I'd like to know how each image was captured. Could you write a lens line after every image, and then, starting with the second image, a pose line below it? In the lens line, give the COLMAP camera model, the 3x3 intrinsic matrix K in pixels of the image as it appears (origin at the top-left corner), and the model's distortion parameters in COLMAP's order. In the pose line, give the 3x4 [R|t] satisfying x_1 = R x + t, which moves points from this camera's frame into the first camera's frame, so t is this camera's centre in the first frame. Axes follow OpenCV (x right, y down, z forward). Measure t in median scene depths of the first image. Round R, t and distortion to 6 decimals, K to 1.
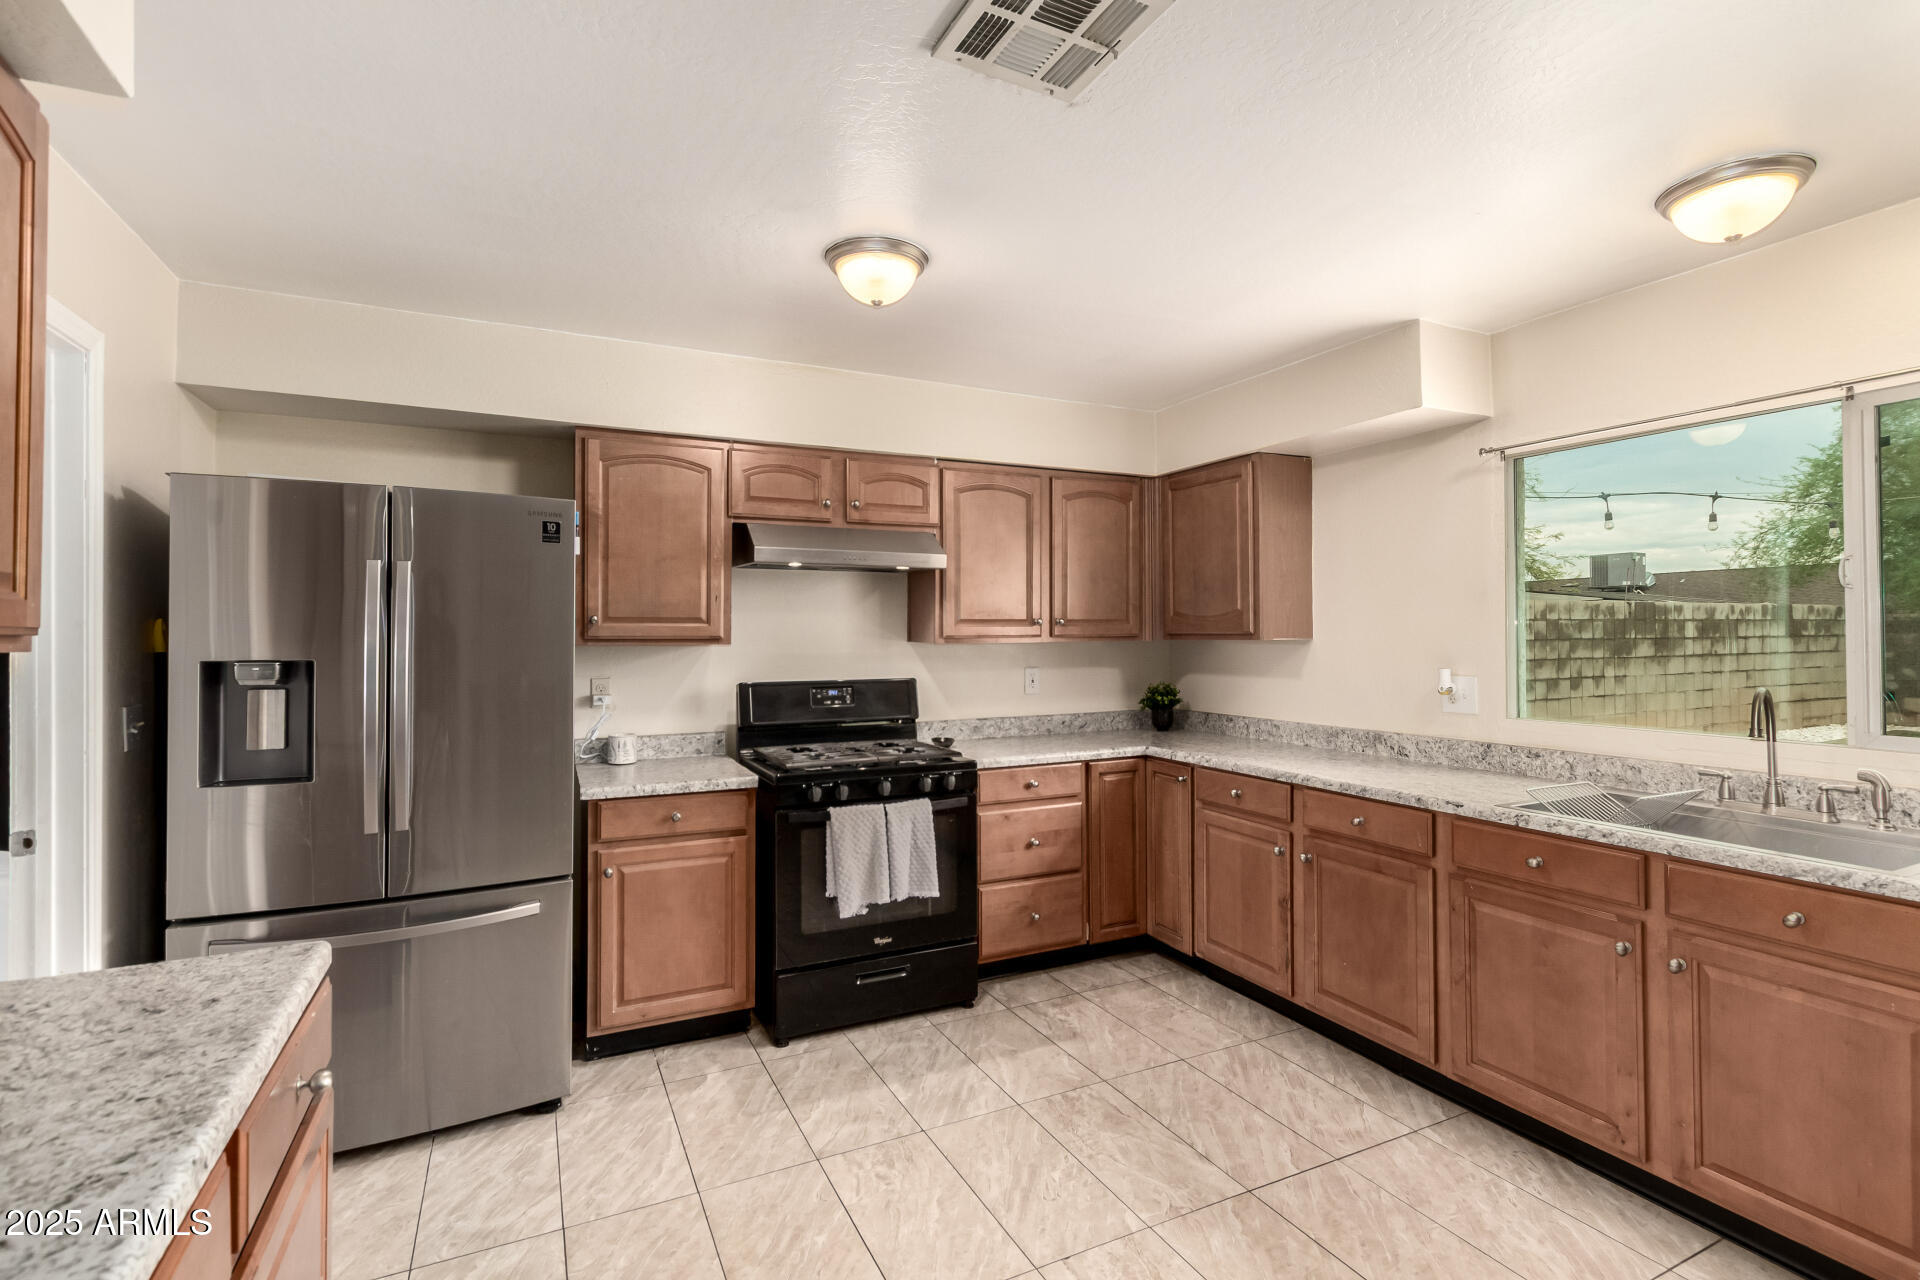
lens RADIAL K [[889.2, 0, 961.5], [0, 889.2, 628.2], [0, 0, 1]] dist [0.001768, -0.000615]
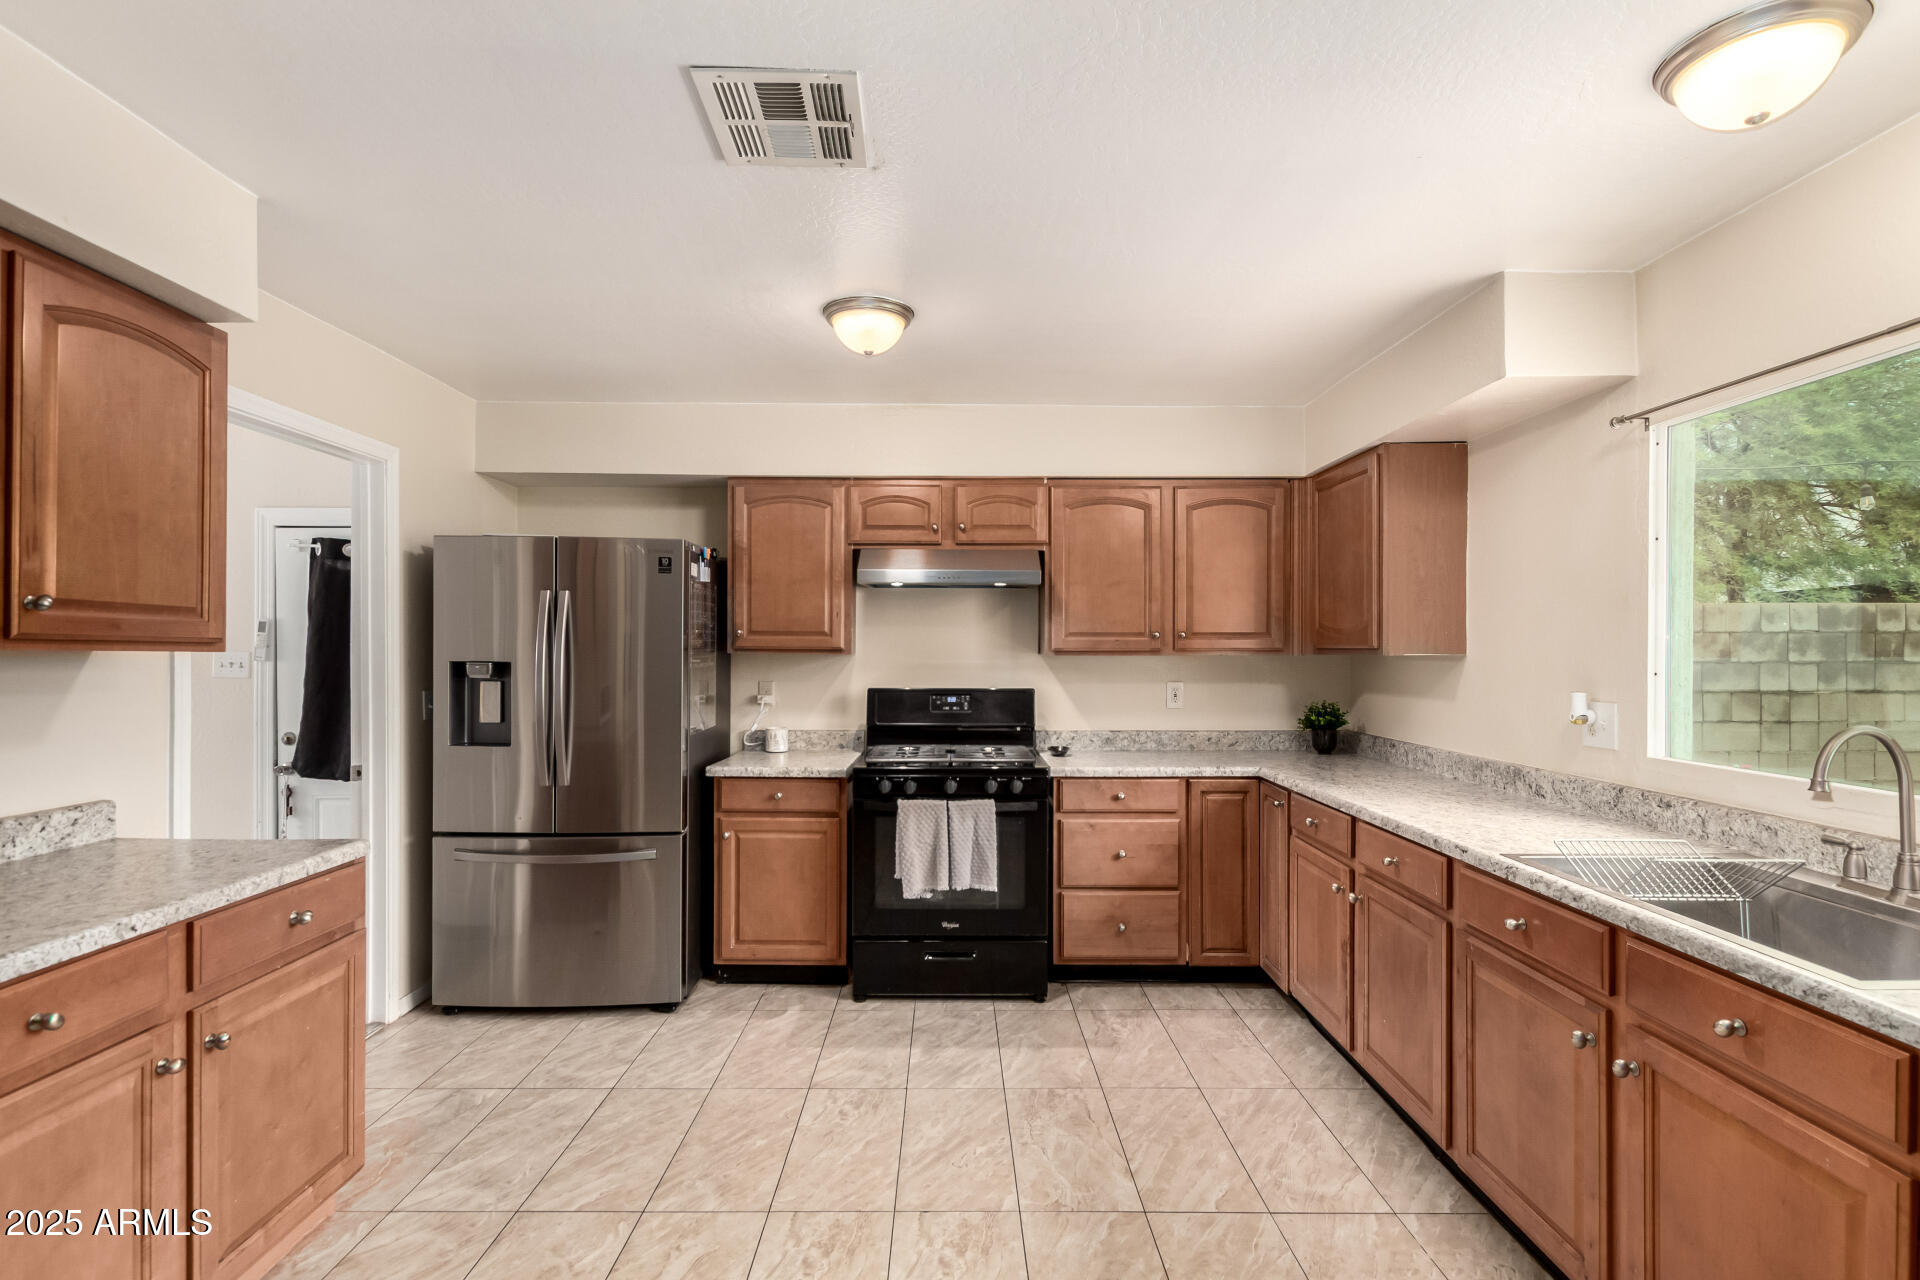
lens RADIAL K [[889.2, 0, 950.4], [0, 889.2, 654.9], [0, 0, 1]] dist [0.001768, -0.000615]
pose [[0.899024, 0.009685, -0.437793, 0.400334], [-0.002779, 0.999861, 0.016412, -0.000402], [0.437891, -0.013538, 0.898926, 0.018914]]
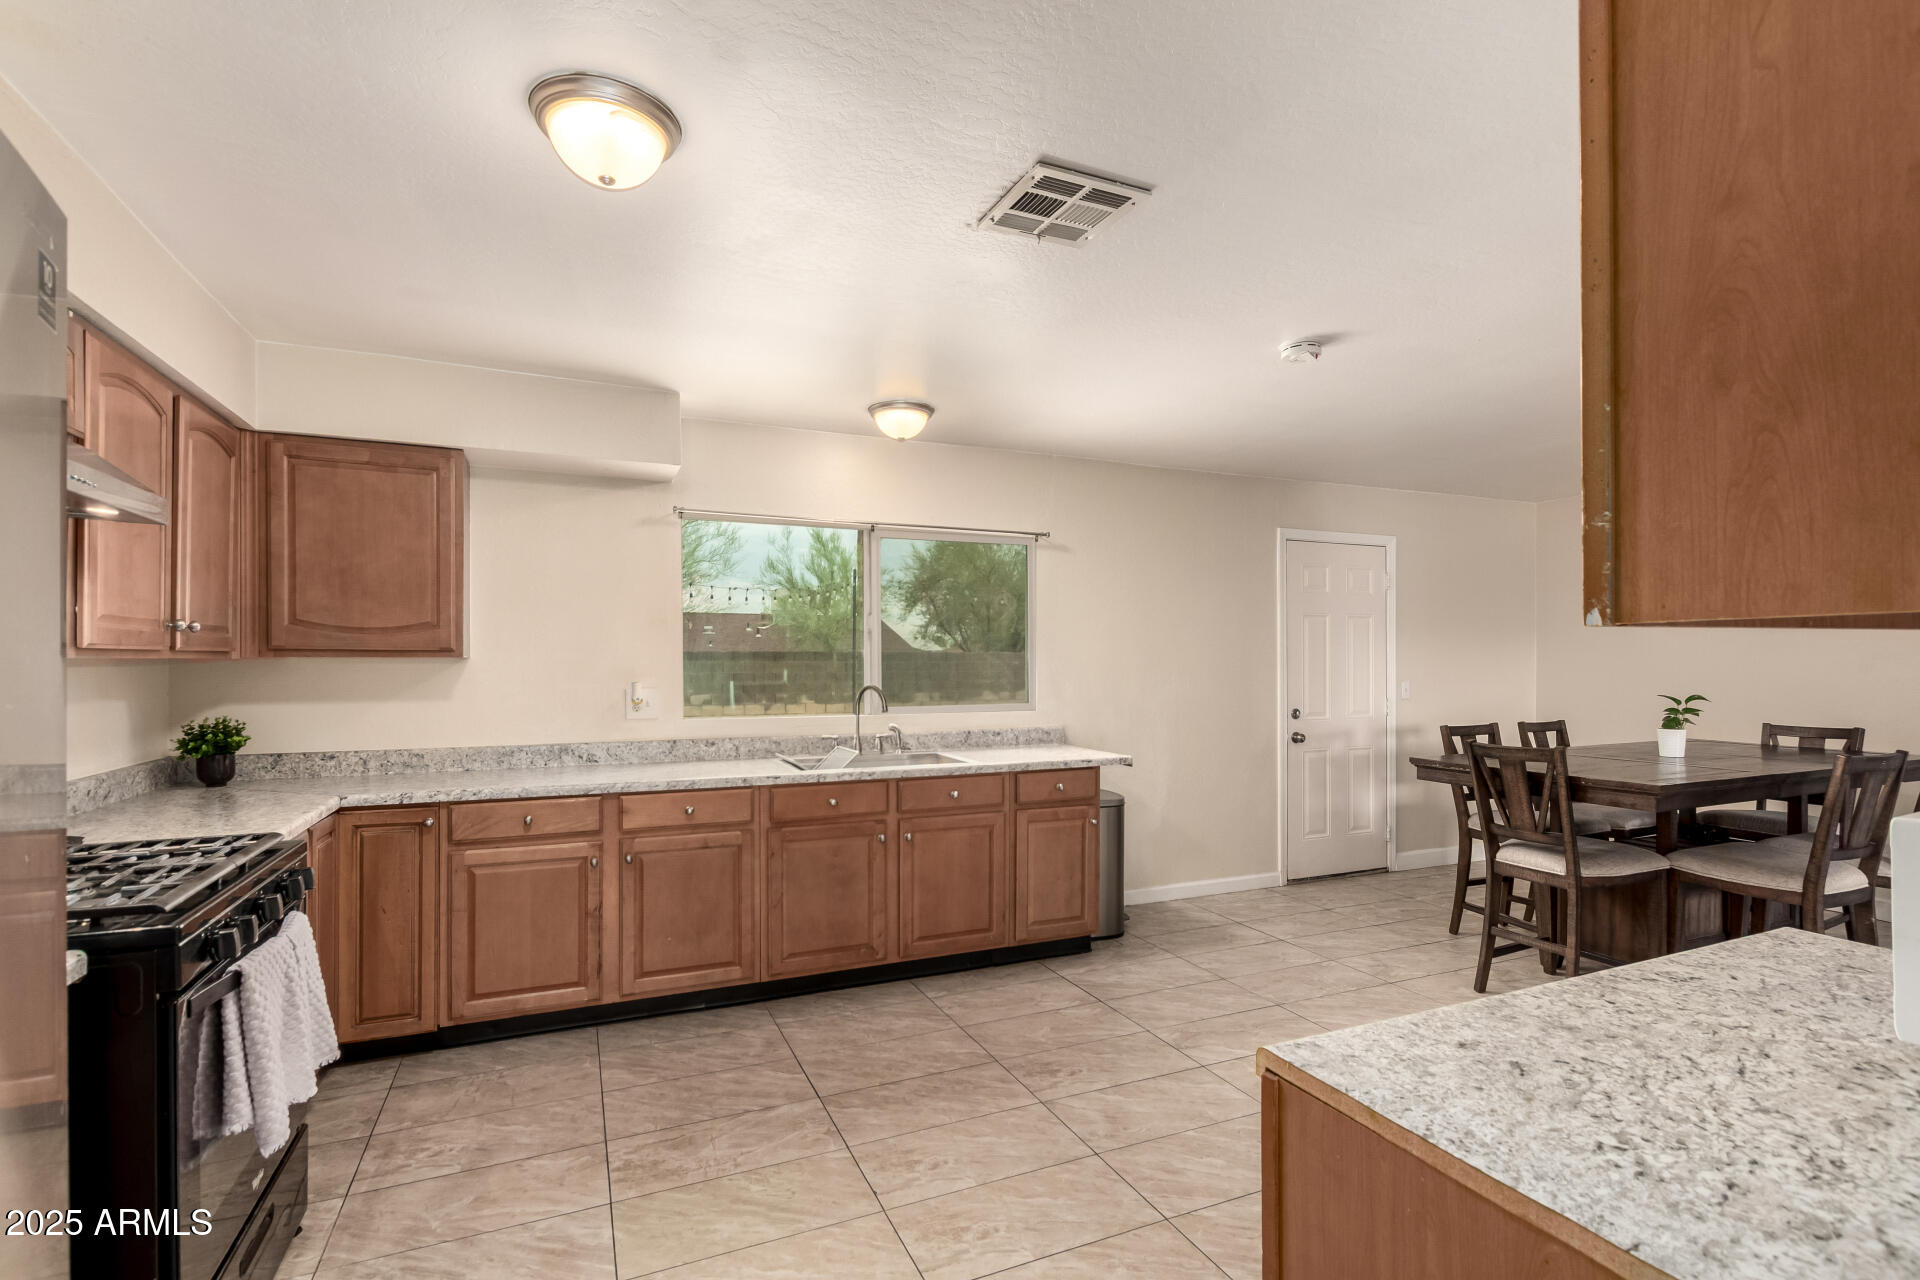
lens RADIAL K [[889.2, 0, 948.2], [0, 889.2, 671.6], [0, 0, 1]] dist [0.001768, -0.000615]
pose [[0.050351, -0.004070, 0.998723, -0.649086], [-0.007641, 0.999961, 0.004461, 0.023755], [-0.998702, -0.007856, 0.050317, 0.550311]]
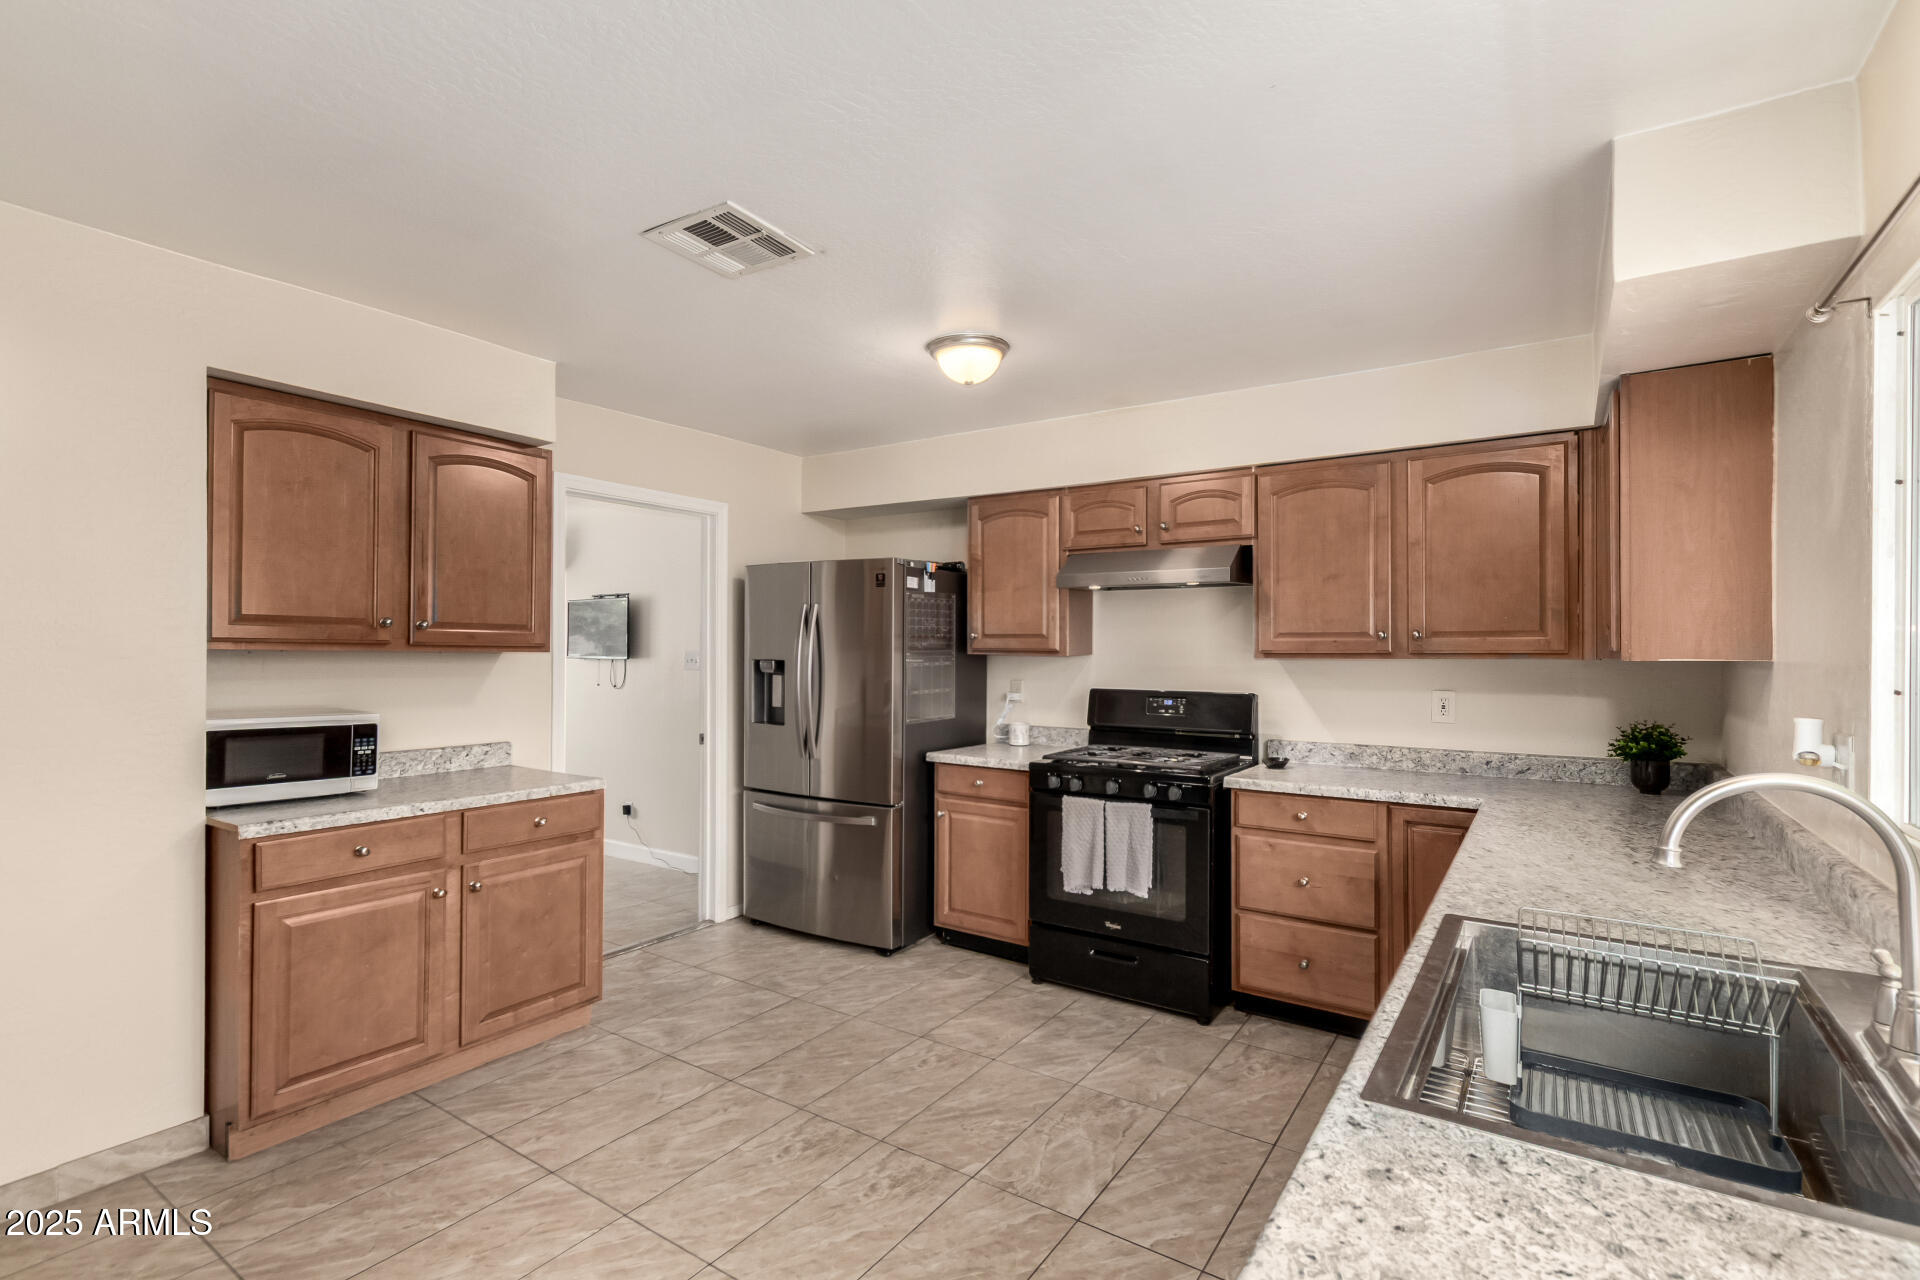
lens RADIAL K [[889.2, 0, 945.0], [0, 889.2, 649.4], [0, 0, 1]] dist [0.001768, -0.000615]
pose [[0.492517, 0.007990, -0.870266, 0.790040], [0.001974, 0.999945, 0.010297, -0.003801], [0.870300, -0.006790, 0.492475, 0.284674]]
